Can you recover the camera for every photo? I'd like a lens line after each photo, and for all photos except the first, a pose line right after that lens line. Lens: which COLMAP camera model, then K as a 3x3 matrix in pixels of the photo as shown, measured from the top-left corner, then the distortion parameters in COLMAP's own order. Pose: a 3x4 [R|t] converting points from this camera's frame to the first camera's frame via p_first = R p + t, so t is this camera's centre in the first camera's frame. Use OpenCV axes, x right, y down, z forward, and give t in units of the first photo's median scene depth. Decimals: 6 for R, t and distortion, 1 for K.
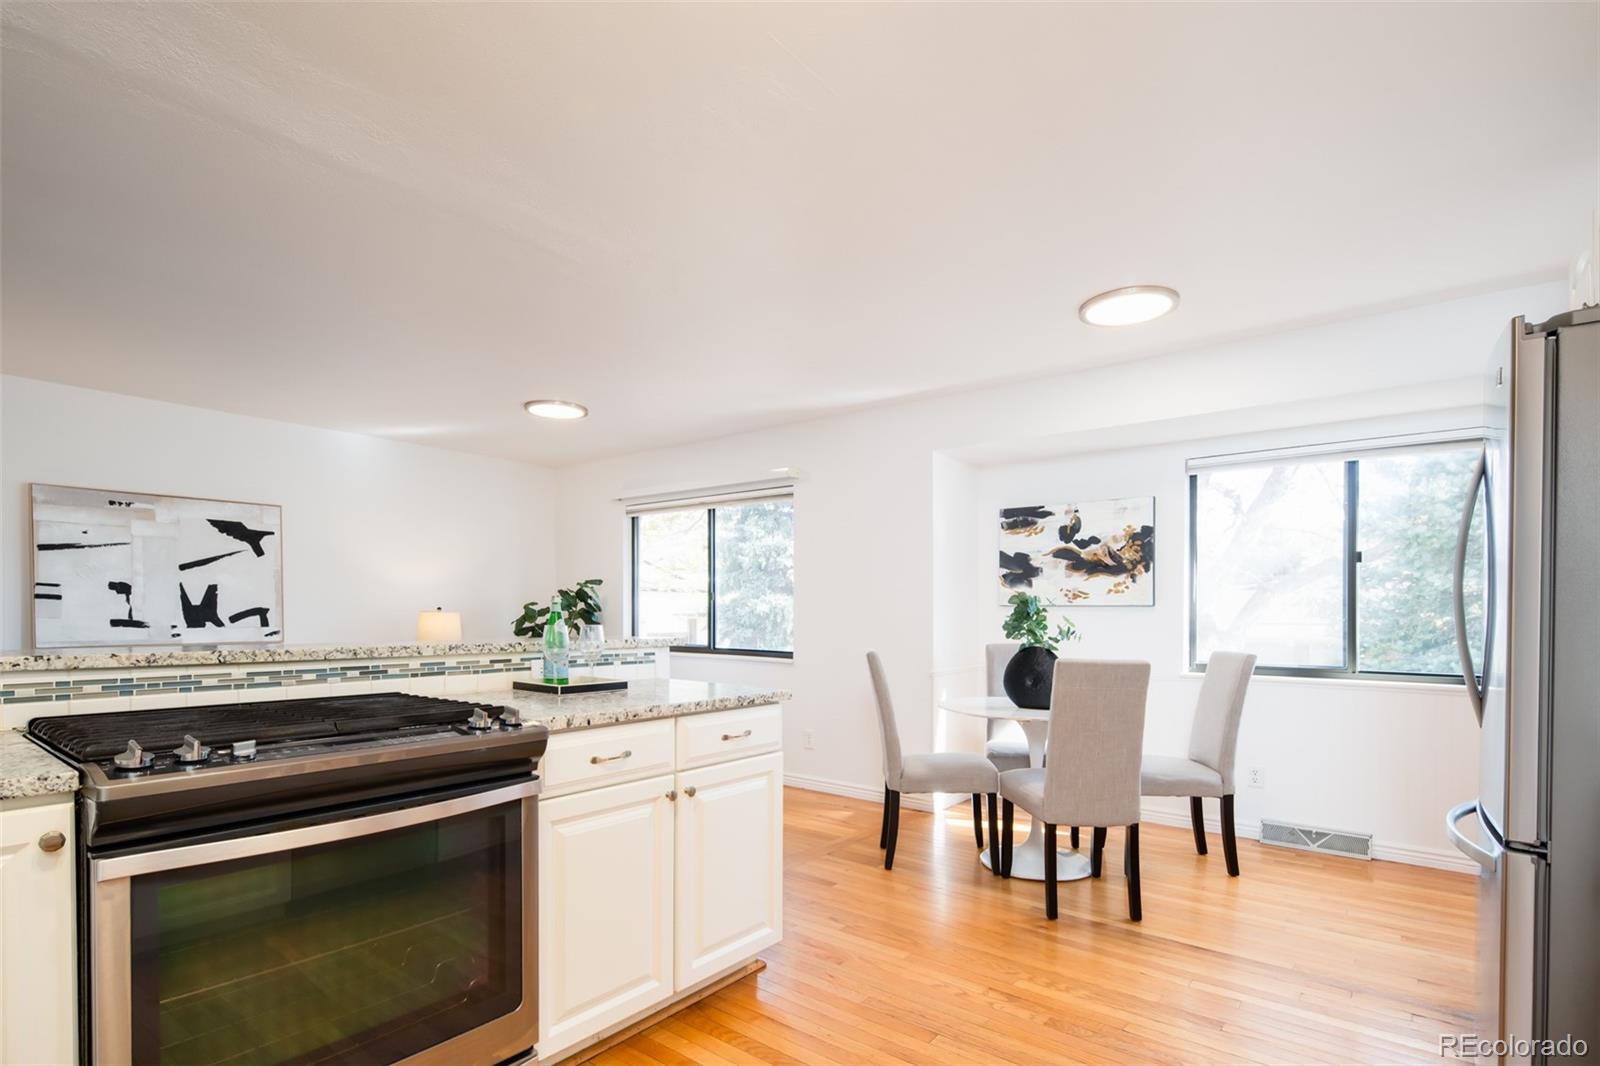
lens RADIAL K [[782.2, 0, 797.9], [0, 782.2, 619.6], [0, 0, 1]] dist [0.002130, -0.000923]
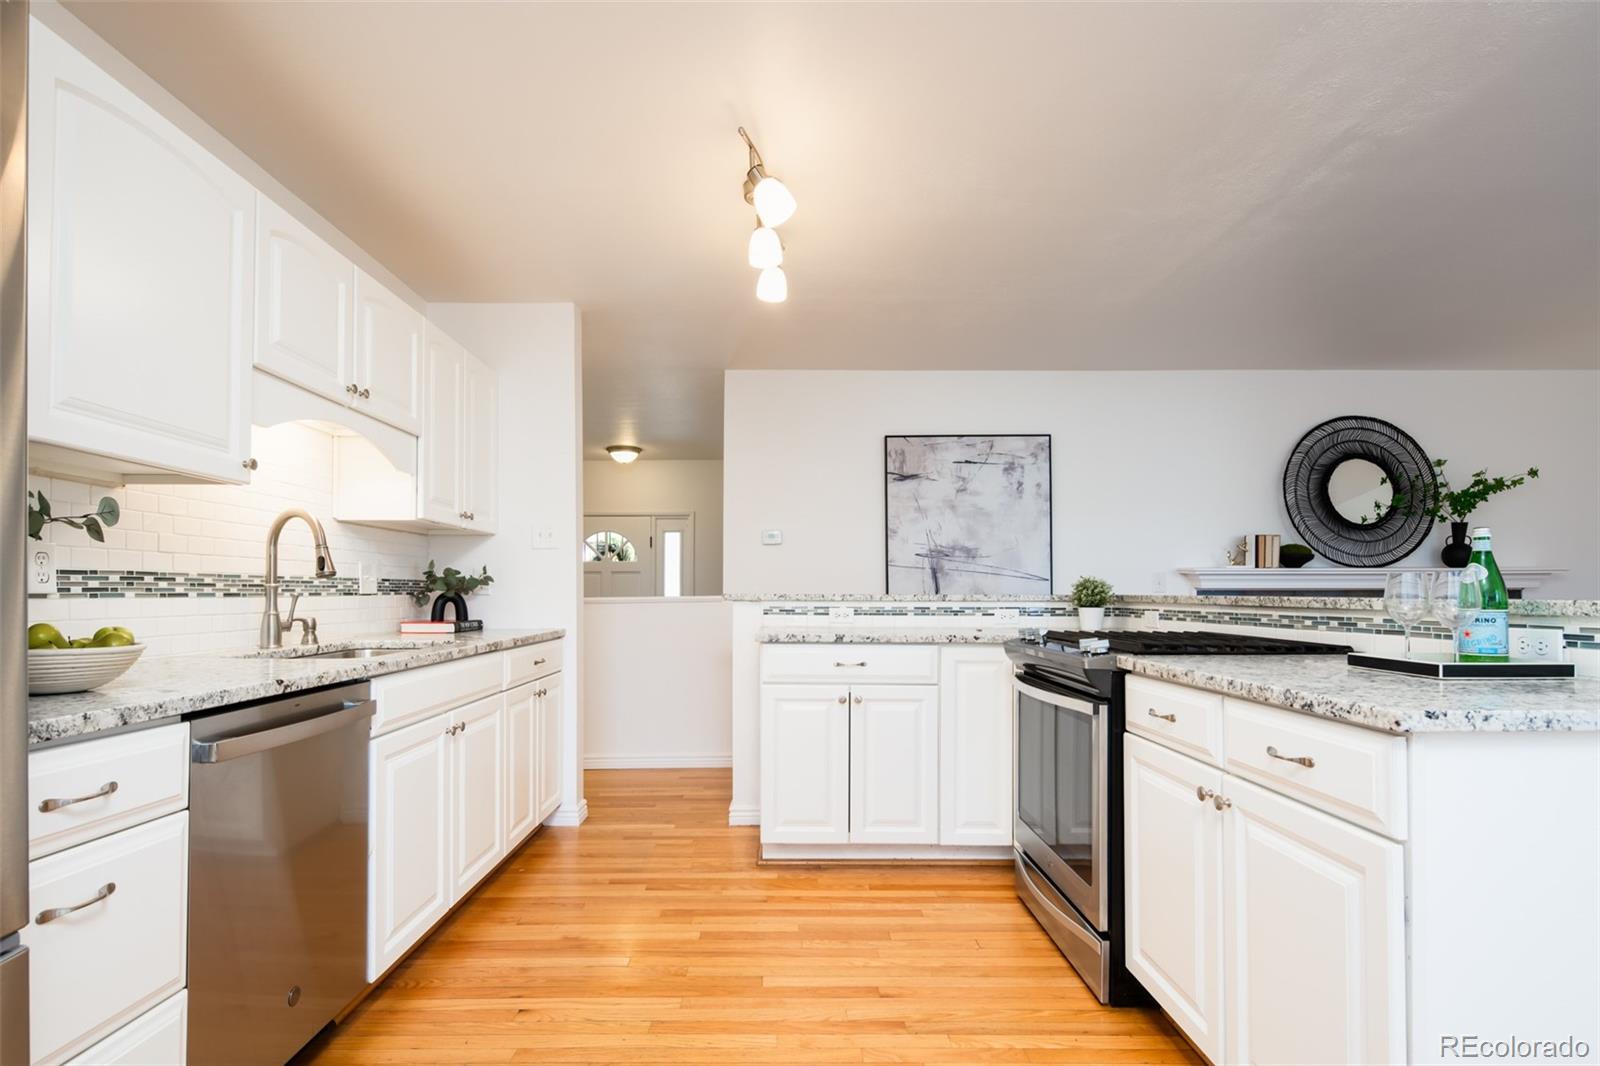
lens RADIAL K [[785.2, 0, 785.9], [0, 785.2, 584.3], [0, 0, 1]] dist [-0.000021, -0.000349]
pose [[-0.779139, -0.011688, -0.626742, 0.297800], [-0.010002, 0.999931, -0.006213, 0.014412], [0.626771, 0.001428, -0.779202, 0.630743]]
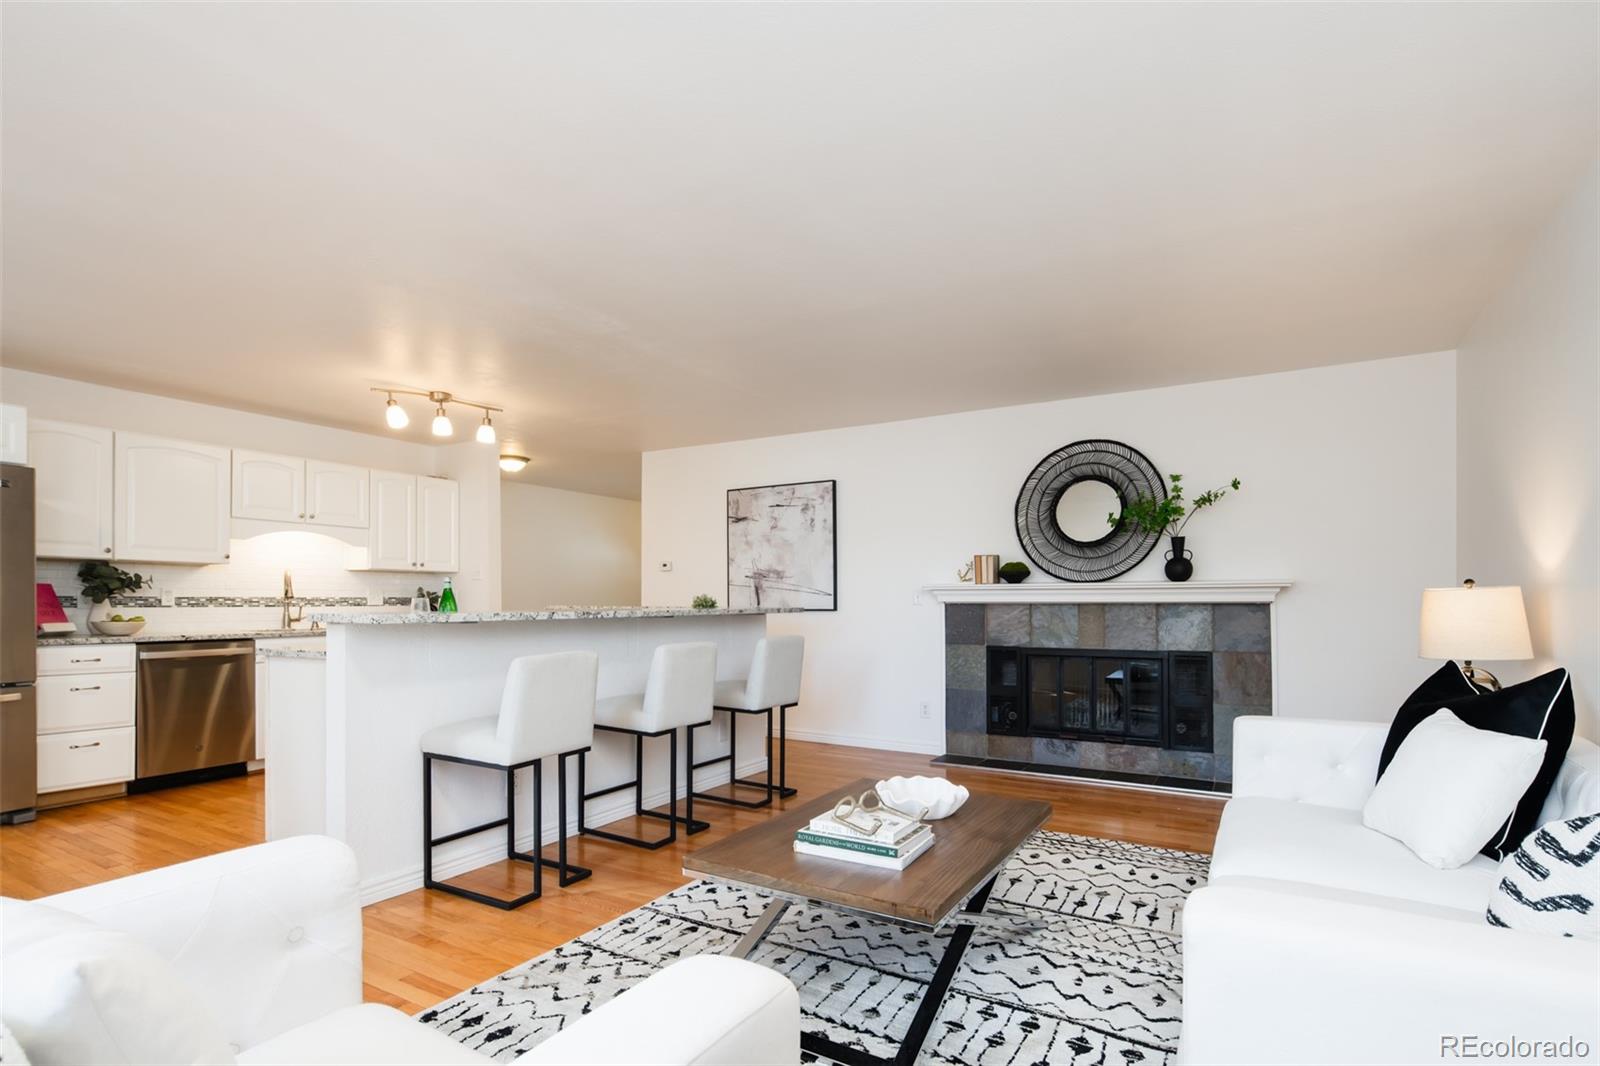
lens RADIAL K [[782.8, 0, 799.9], [0, 782.8, 593.8], [0, 0, 1]] dist [0.005791, -0.006293]
pose [[-0.989601, -0.006939, -0.143675, -0.394754], [-0.007099, 0.999975, 0.000605, -0.004061], [0.143667, 0.001619, -0.989625, 1.341876]]
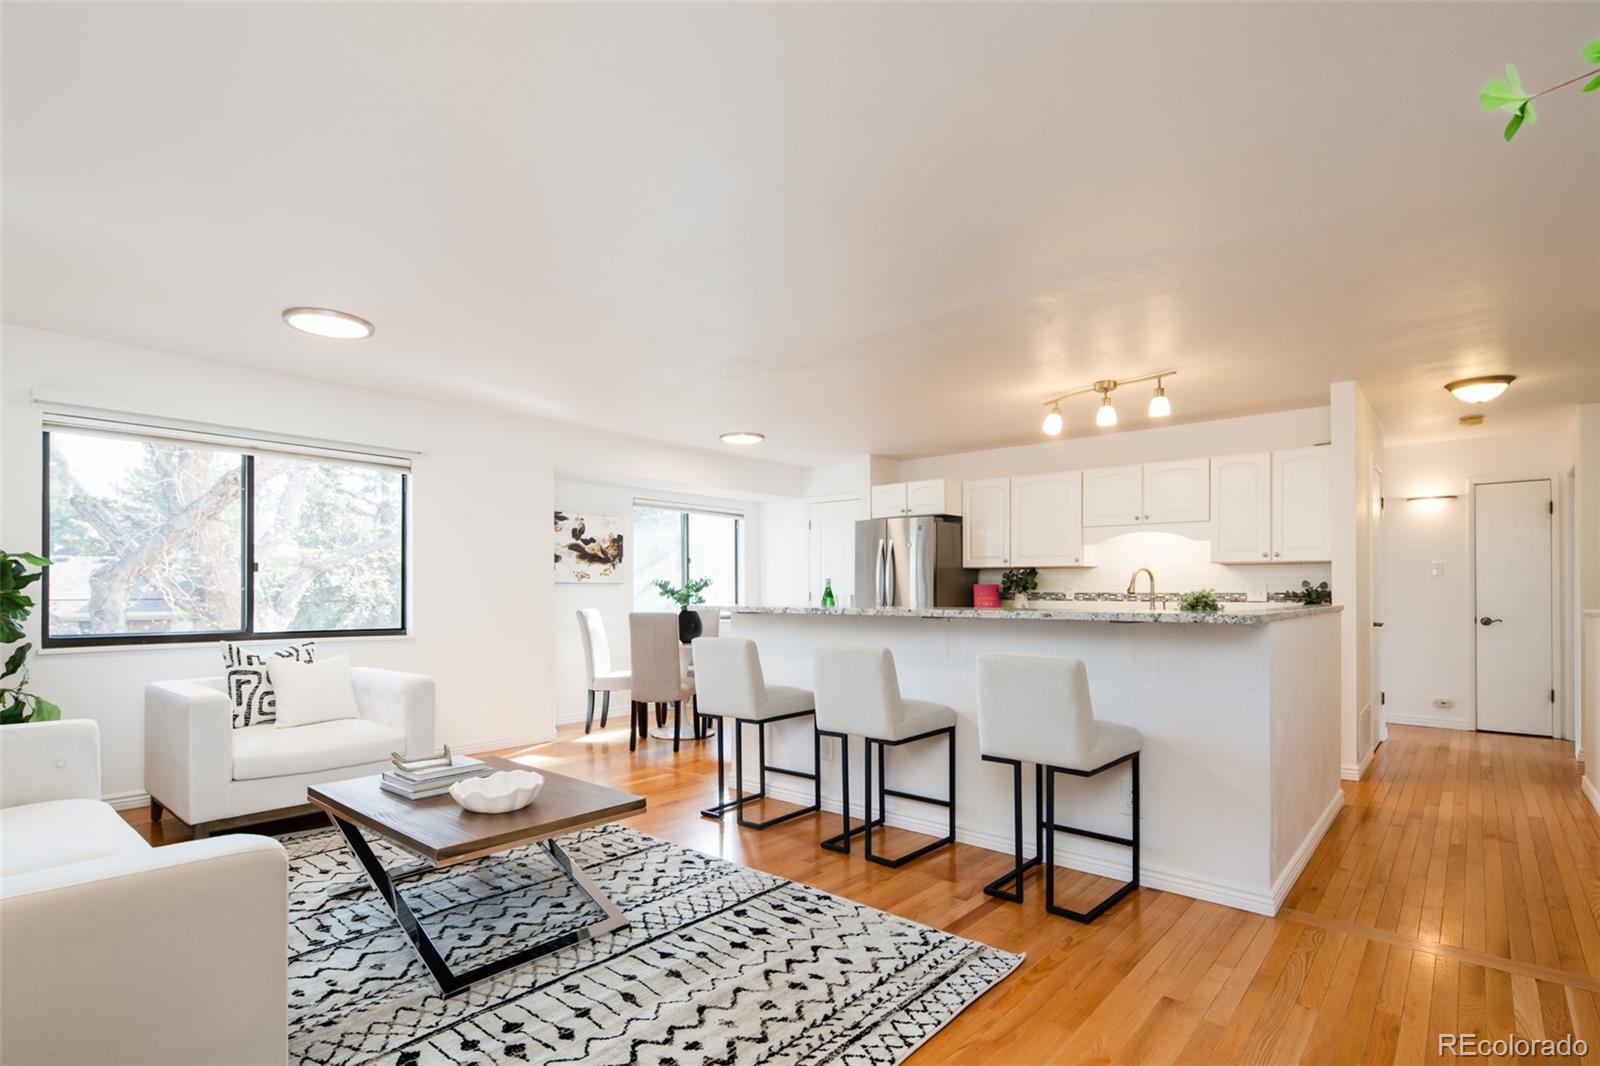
lens RADIAL K [[782.8, 0, 799.9], [0, 782.8, 593.8], [0, 0, 1]] dist [0.005791, -0.006293]
pose [[0.034164, -0.007786, 0.999386, -1.134859], [0.008186, 0.999938, 0.007511, -0.005830], [-0.999383, 0.007924, 0.034226, 0.550834]]
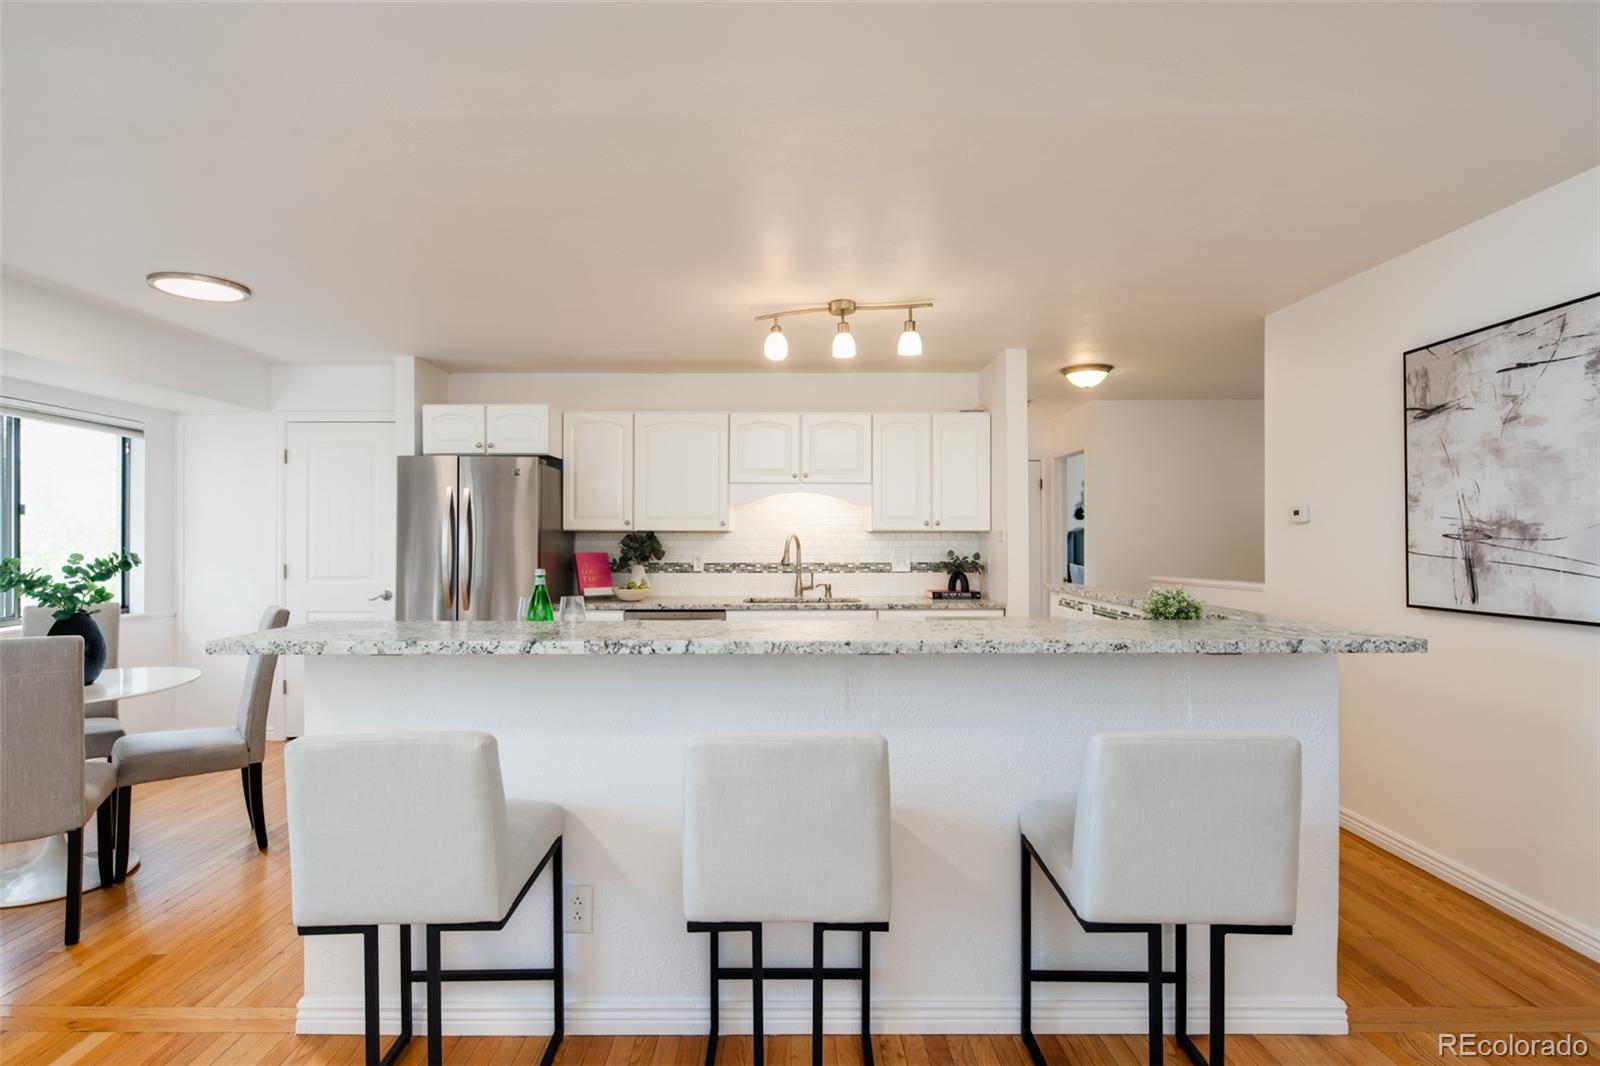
lens RADIAL K [[791.7, 0, 783.2], [0, 791.7, 533.9], [0, 0, 1]] dist [-0.000846, -0.001289]
pose [[-0.630983, -0.000120, 0.775797, -0.663663], [0.004186, 0.999985, 0.003559, -0.039839], [-0.775786, 0.005493, -0.630973, 0.750259]]
